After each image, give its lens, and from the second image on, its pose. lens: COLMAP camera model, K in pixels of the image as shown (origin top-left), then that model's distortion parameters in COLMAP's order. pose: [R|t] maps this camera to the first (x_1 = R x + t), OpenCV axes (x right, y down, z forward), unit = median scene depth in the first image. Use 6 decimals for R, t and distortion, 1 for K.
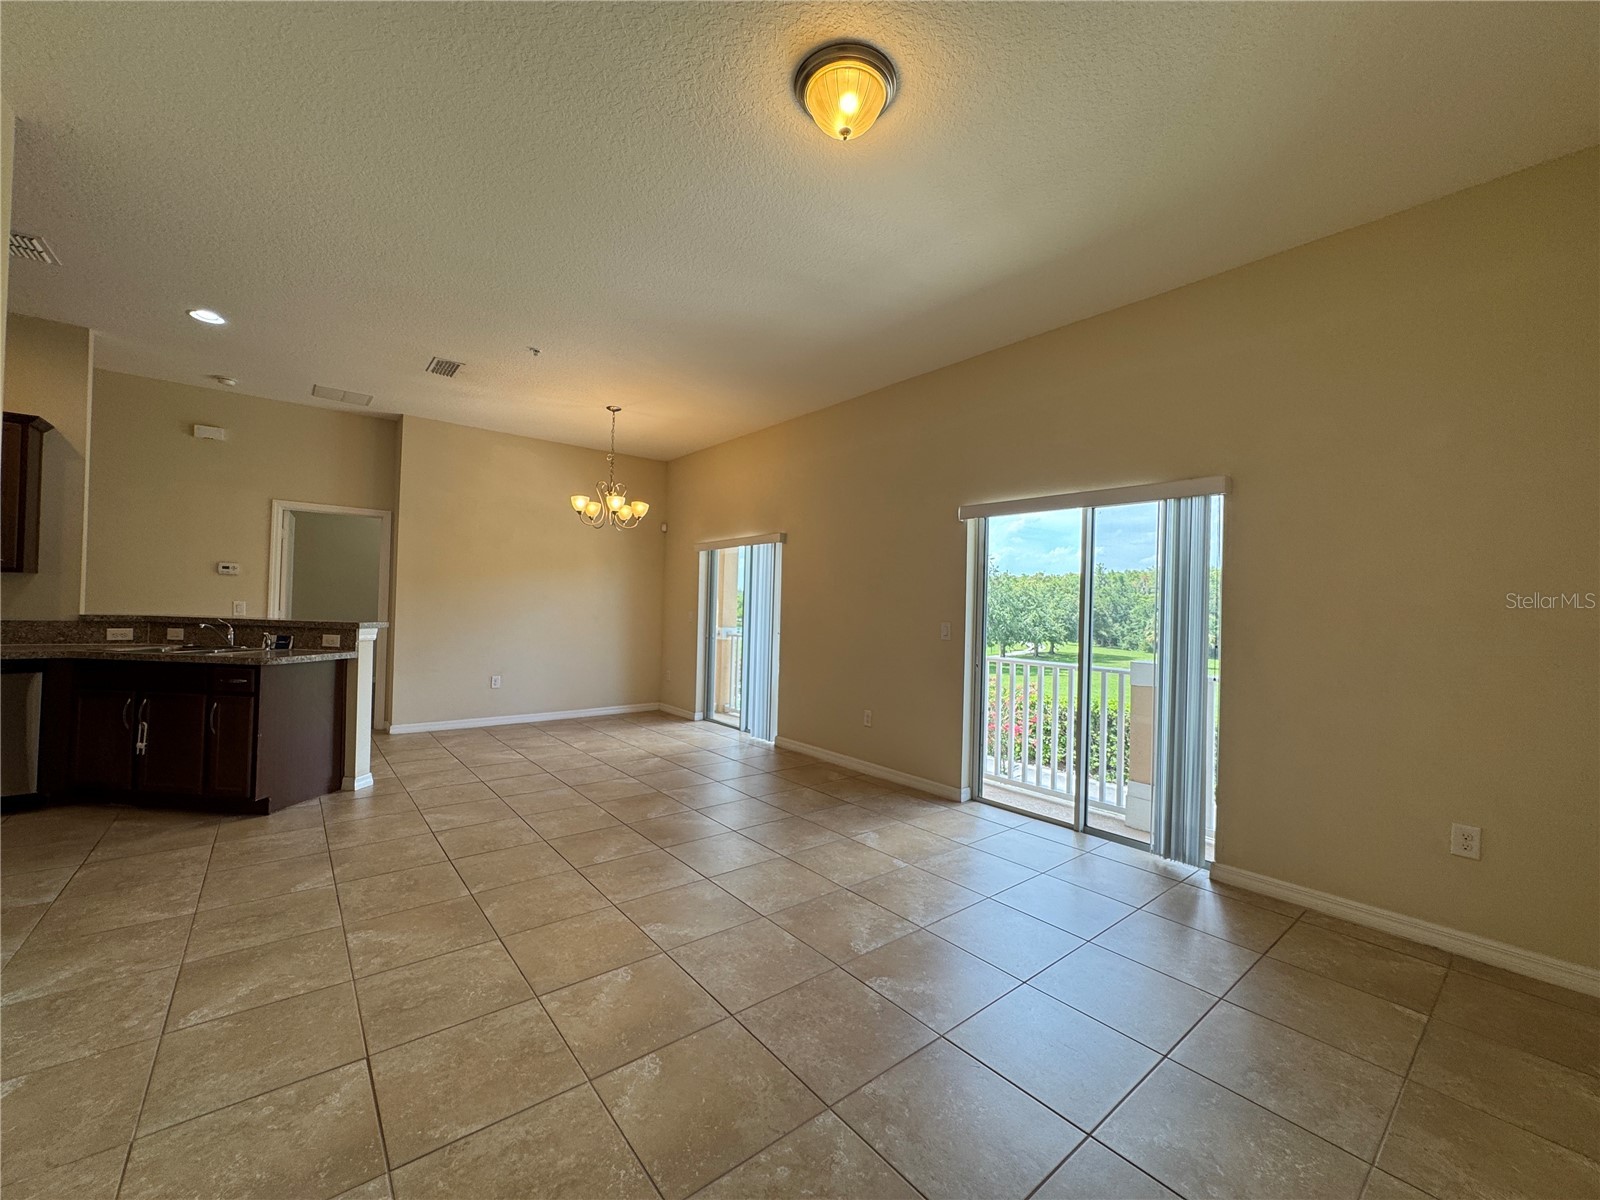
lens RADIAL K [[637.2, 0, 796.3], [0, 637.2, 598.4], [0, 0, 1]] dist [-0.003182, 0.001231]
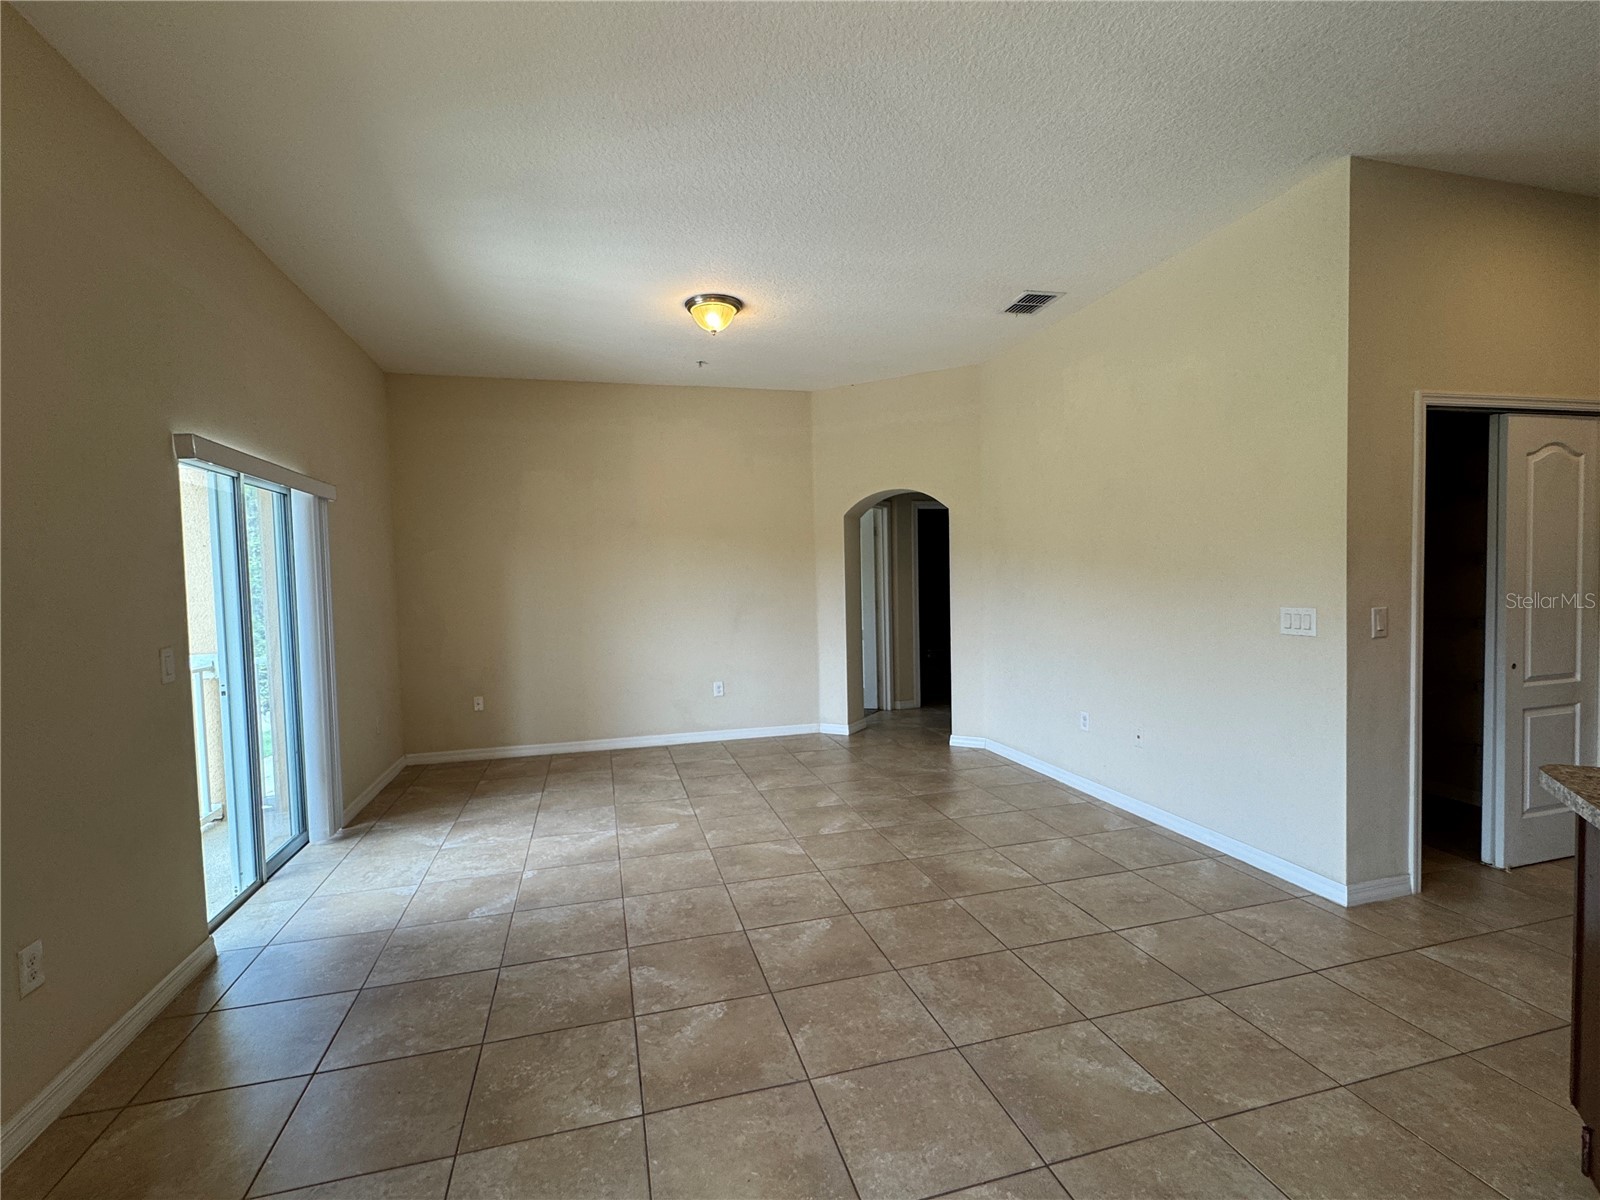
lens RADIAL K [[737.3, 0, 798.1], [0, 737.3, 602.4], [0, 0, 1]] dist [-0.002118, 0.000792]
pose [[-0.916533, -0.020669, 0.399424, -0.497240], [-0.005111, 0.999188, 0.039976, -0.027507], [-0.399926, 0.034597, -0.915894, 1.434070]]
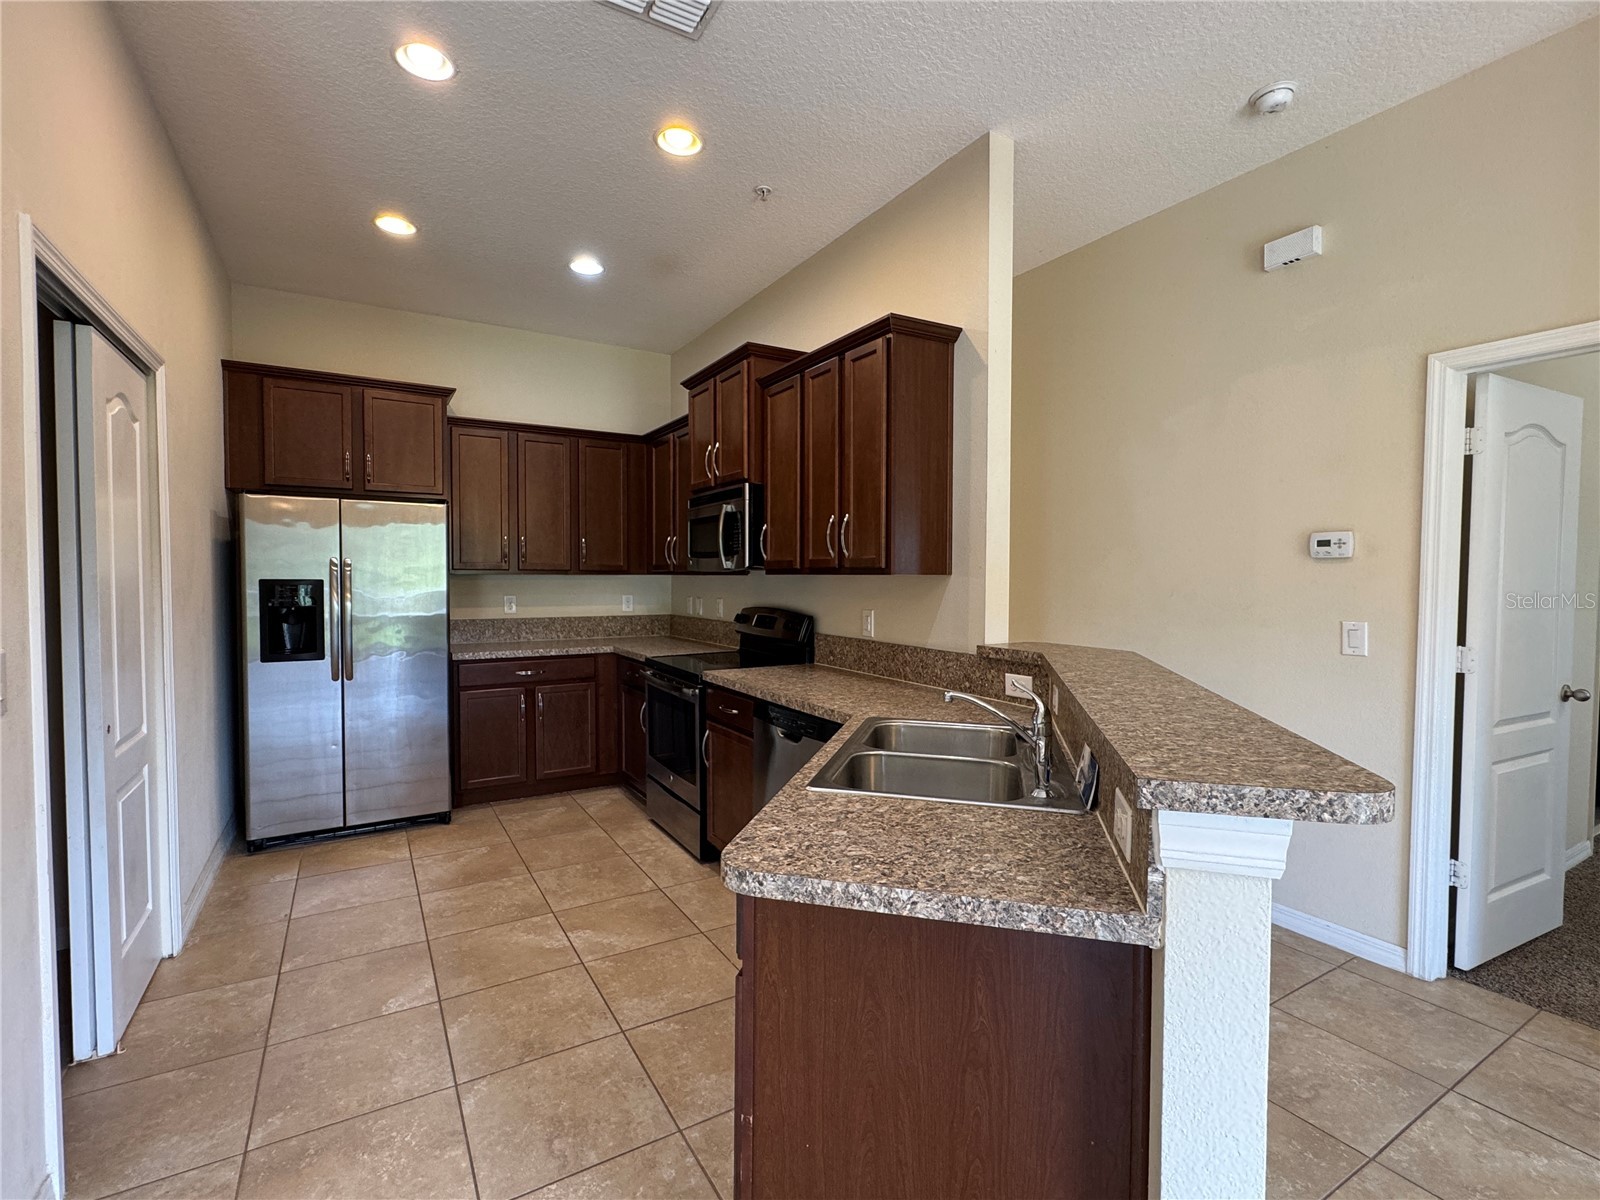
lens RADIAL K [[737.3, 0, 797.2], [0, 737.3, 602.8], [0, 0, 1]] dist [-0.002118, 0.000792]
pose [[-0.141718, 0.007102, -0.989882, -0.455956], [0.006168, 0.999961, 0.006291, -0.017269], [0.989888, -0.005214, -0.141757, 0.940443]]
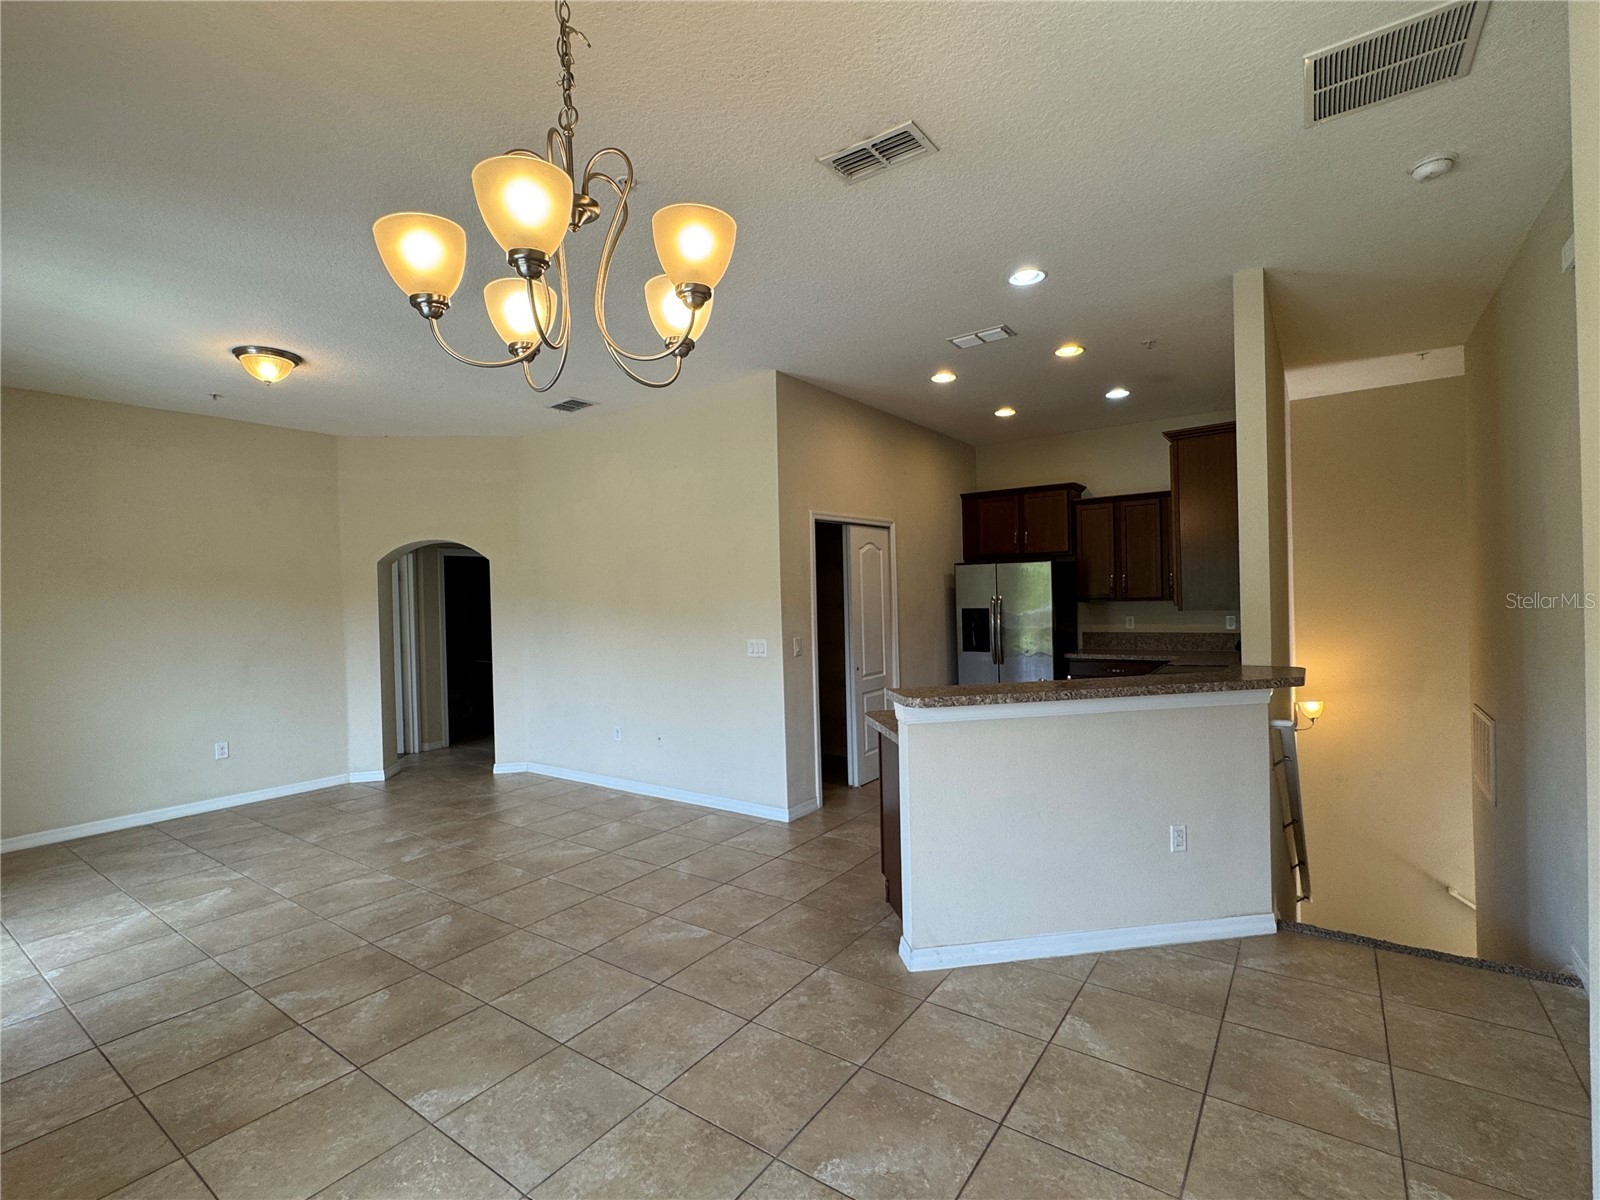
lens RADIAL K [[737.3, 0, 793.5], [0, 737.3, 603.2], [0, 0, 1]] dist [-0.002118, 0.000792]
pose [[-0.964469, 0.002627, -0.264184, -0.404510], [0.005188, 0.999946, -0.008995, -0.042474], [0.264146, -0.010046, -0.964430, 1.712269]]
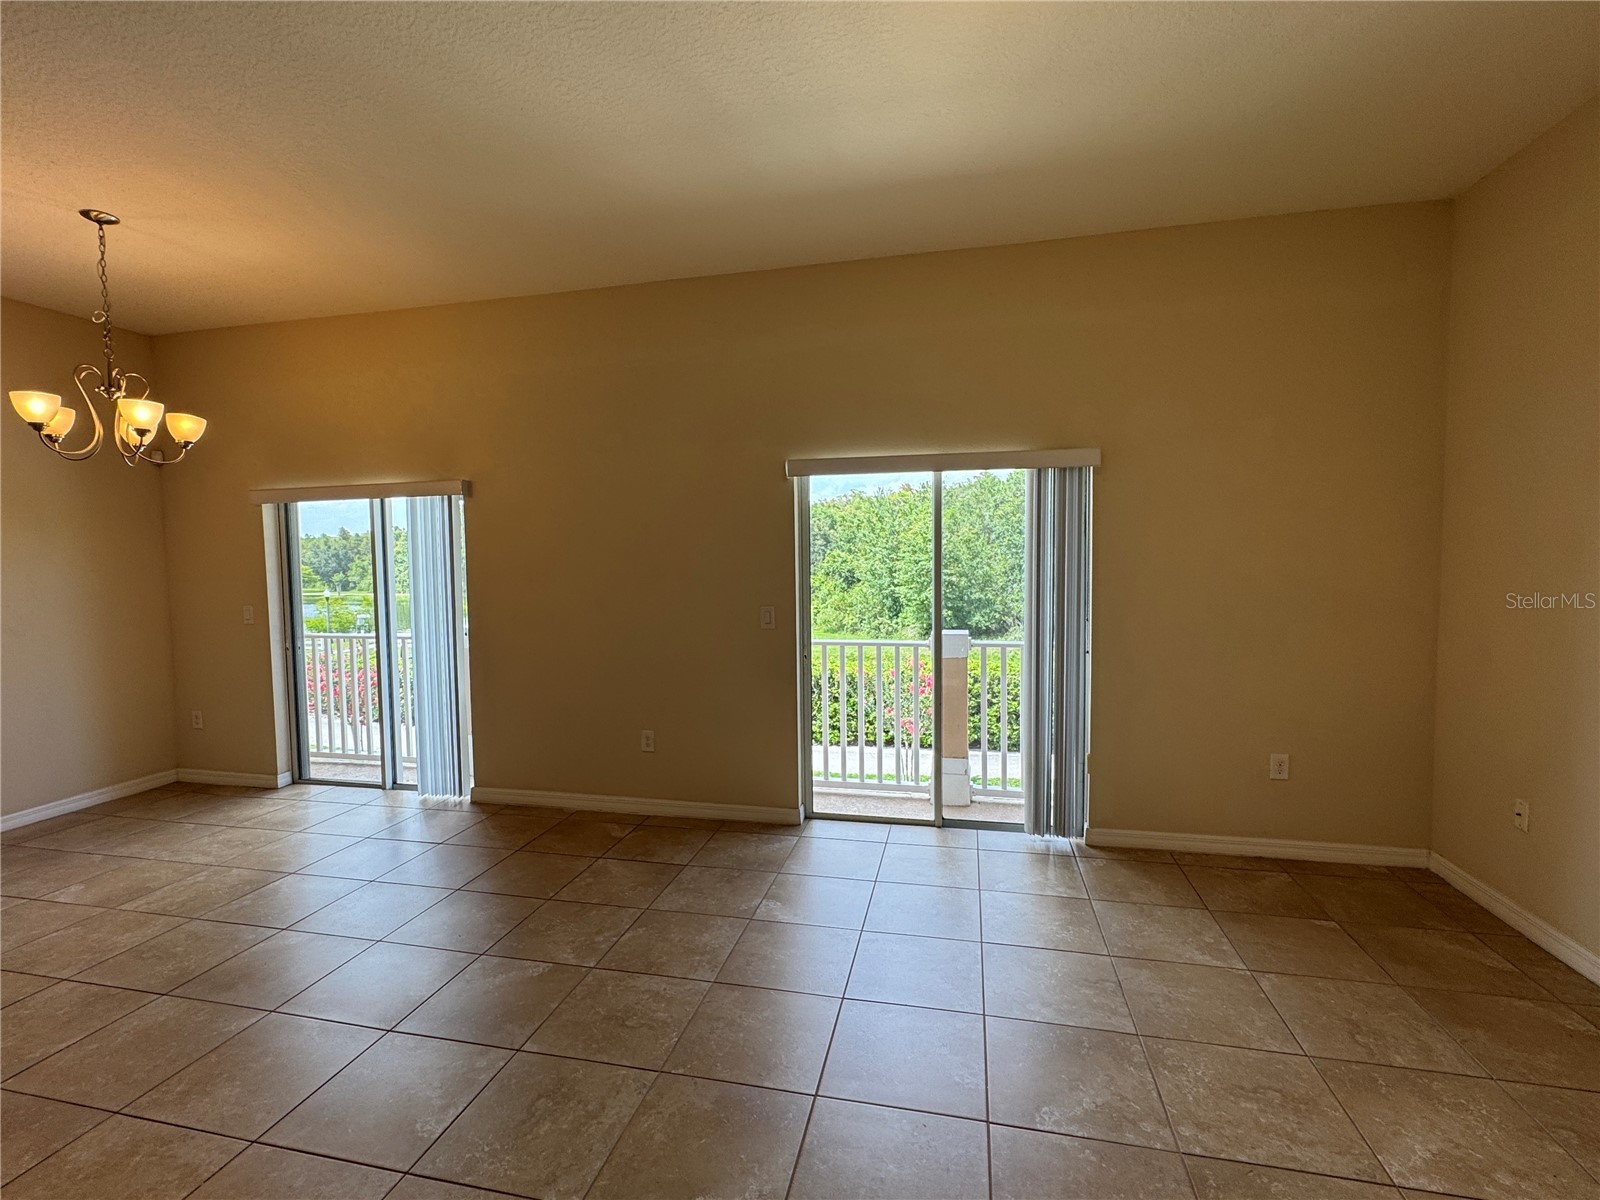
lens RADIAL K [[737.3, 0, 795.2], [0, 737.3, 601.5], [0, 0, 1]] dist [-0.002118, 0.000792]
pose [[0.788805, -0.071736, 0.610442, -0.316731], [0.026404, 0.996204, 0.082950, -0.046995], [-0.614075, -0.049313, 0.787705, 0.280041]]
